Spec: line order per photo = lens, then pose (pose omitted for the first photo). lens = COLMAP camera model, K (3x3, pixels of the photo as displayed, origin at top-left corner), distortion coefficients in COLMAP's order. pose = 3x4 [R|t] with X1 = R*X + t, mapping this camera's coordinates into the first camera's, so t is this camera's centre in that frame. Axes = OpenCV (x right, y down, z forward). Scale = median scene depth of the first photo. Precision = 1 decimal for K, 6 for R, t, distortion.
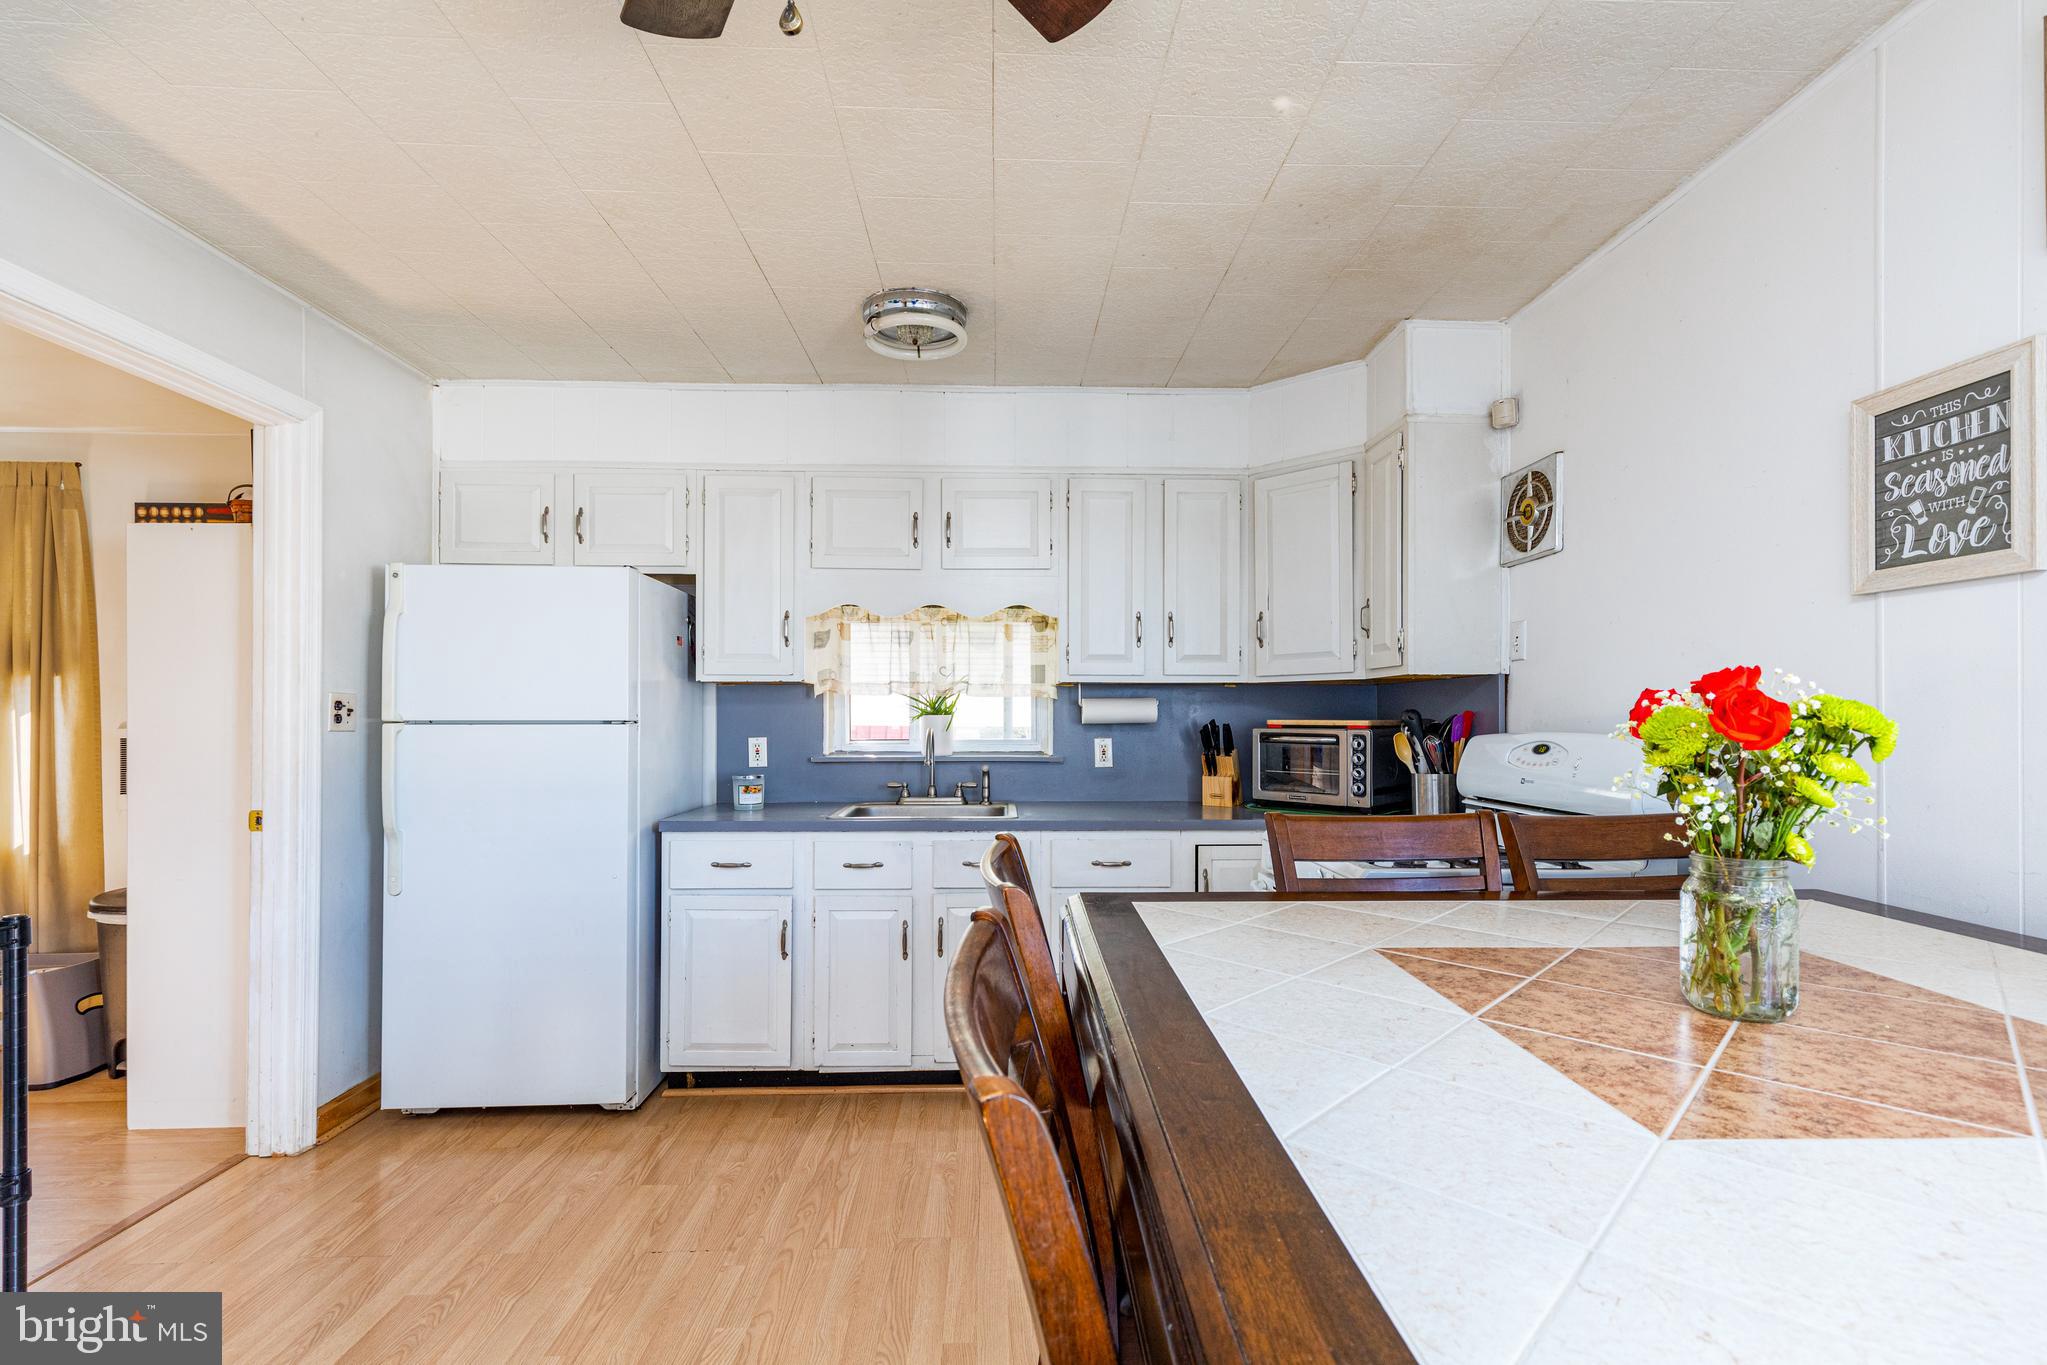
lens RADIAL K [[937.3, 0, 1027.8], [0, 937.3, 719.5], [0, 0, 1]] dist [0.002231, -0.000957]
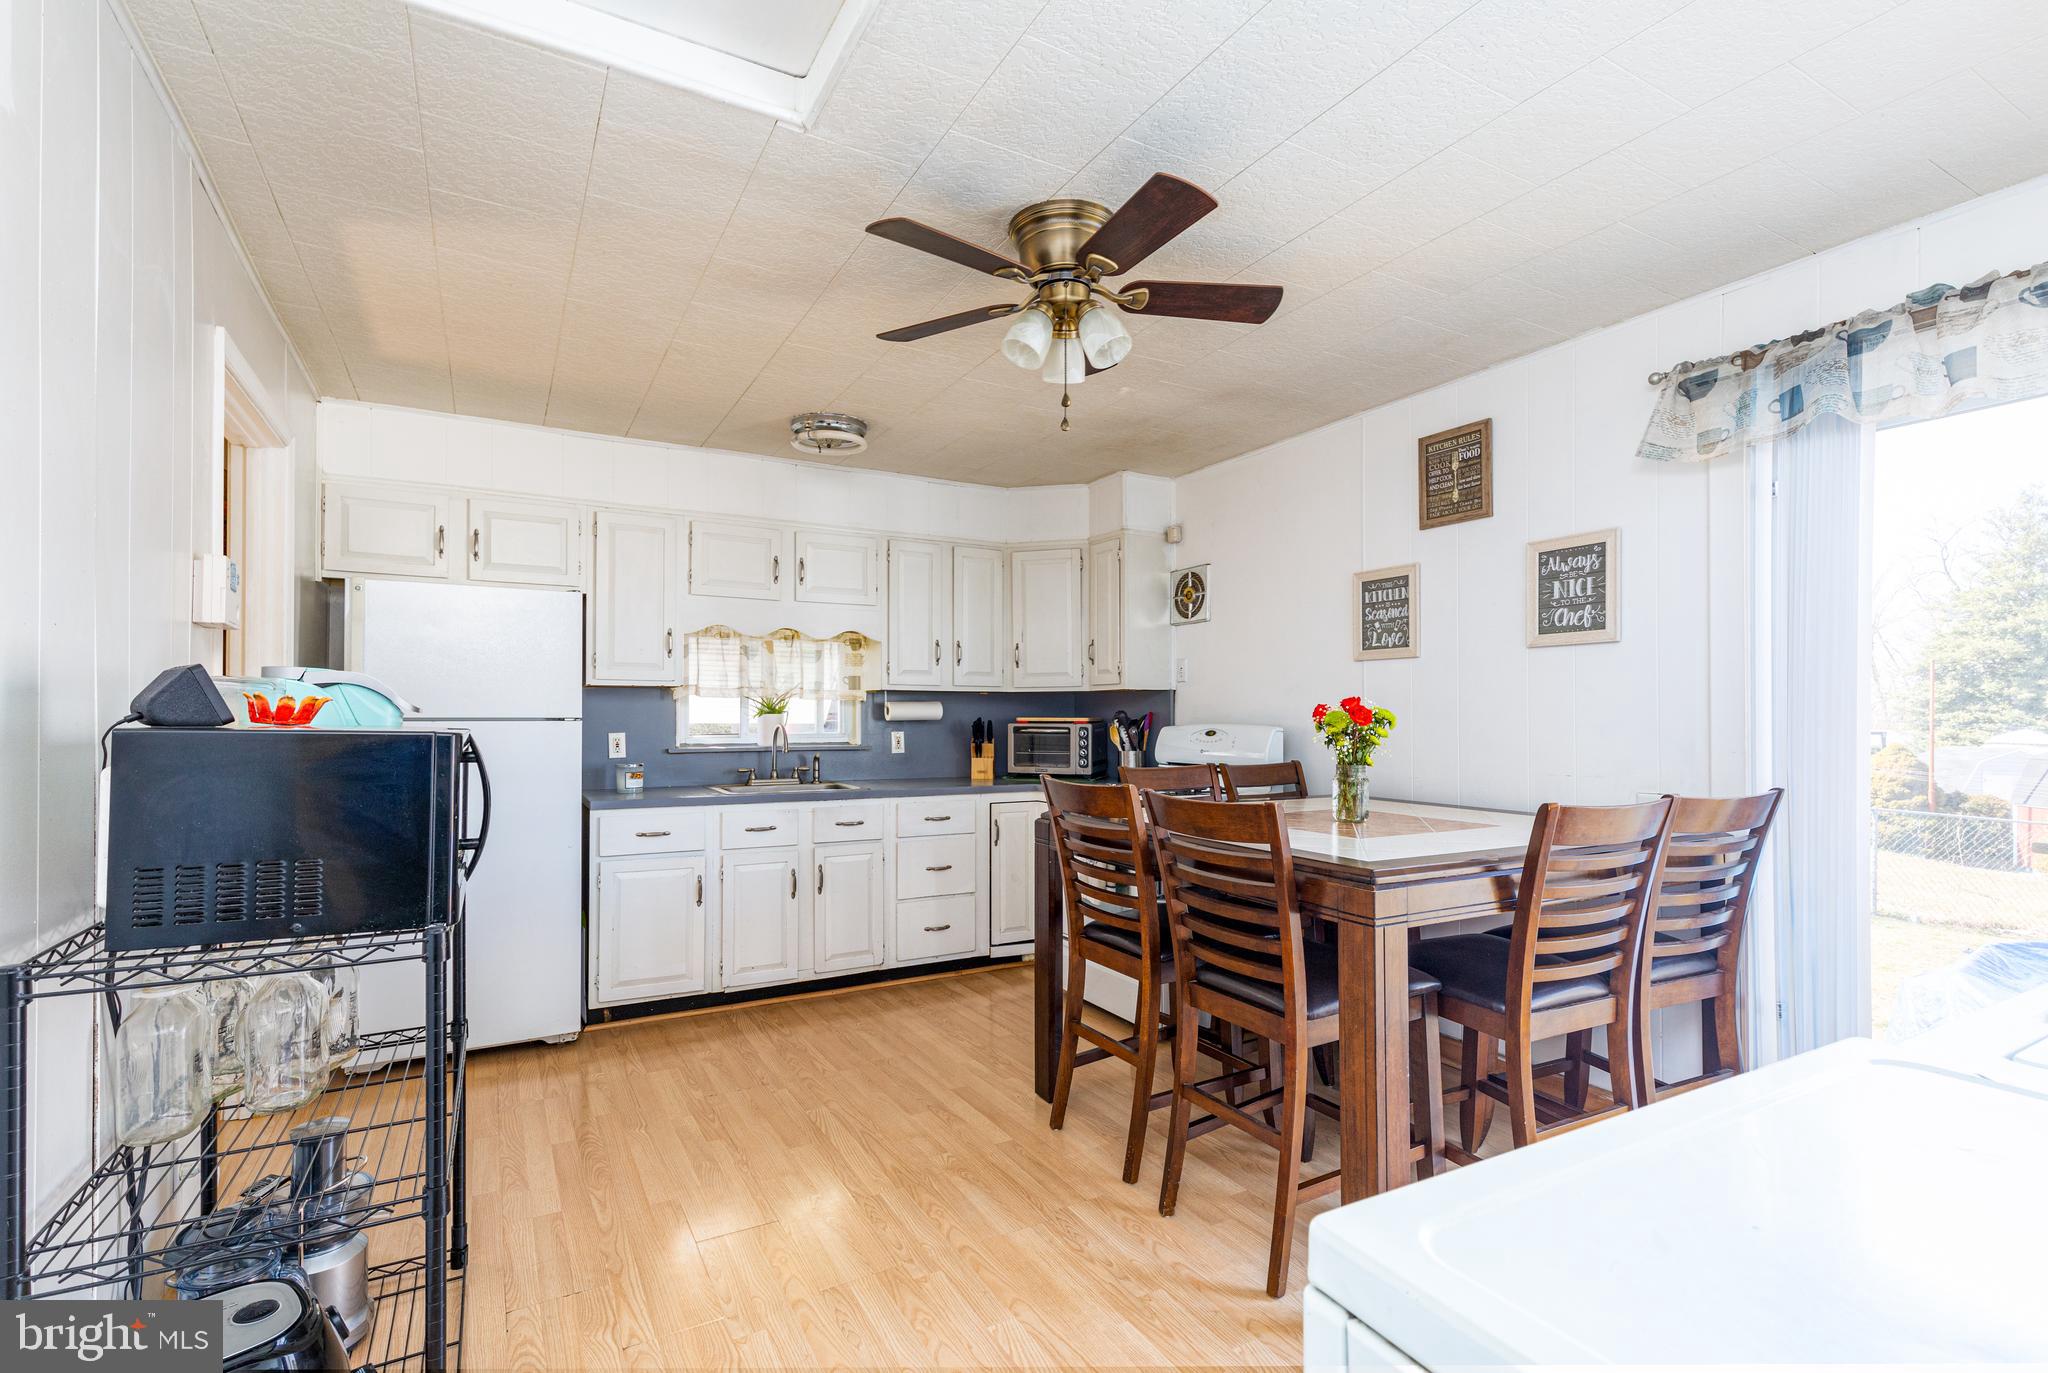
lens RADIAL K [[962.2, 0, 1024.2], [0, 962.2, 712.6], [0, 0, 1]] dist [-0.000487, -0.000139]
pose [[0.888150, 0.002658, 0.459546, -0.459888], [0.000674, 0.999975, -0.007087, 0.003330], [-0.459553, 0.006604, 0.888126, -0.354575]]
